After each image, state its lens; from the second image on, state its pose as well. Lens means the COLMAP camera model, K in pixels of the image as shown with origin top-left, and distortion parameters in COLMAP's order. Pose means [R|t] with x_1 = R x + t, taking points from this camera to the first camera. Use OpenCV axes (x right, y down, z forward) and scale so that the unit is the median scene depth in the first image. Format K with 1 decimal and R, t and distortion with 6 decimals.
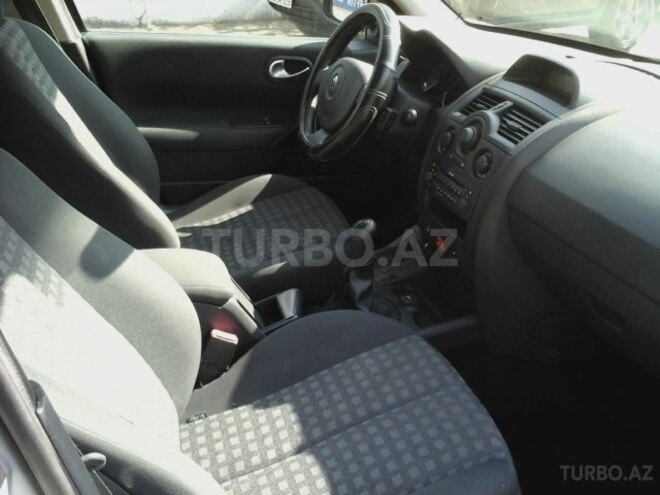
lens RADIAL K [[617.4, 0, 330.0], [0, 617.4, 247.5], [0, 0, 1]] dist [-0.005574, -0.007949]
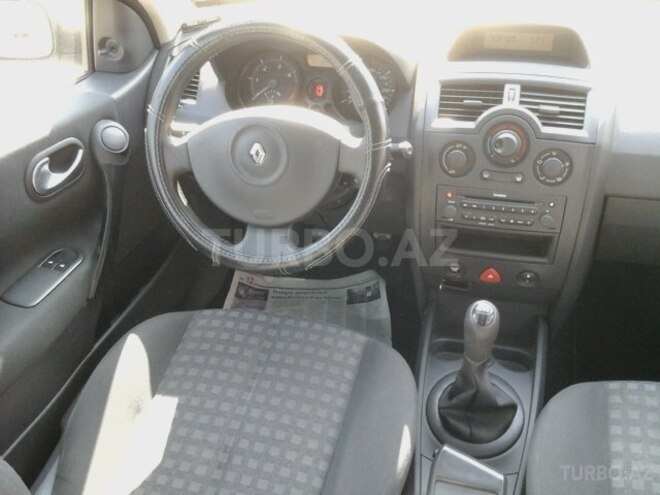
lens RADIAL K [[617.4, 0, 330.0], [0, 617.4, 247.5], [0, 0, 1]] dist [-0.005574, -0.007949]
pose [[0.546634, -0.531451, 0.647110, -0.472981], [0.447813, 0.838529, 0.310375, -0.408348], [-0.707569, 0.120123, 0.696359, 0.615377]]
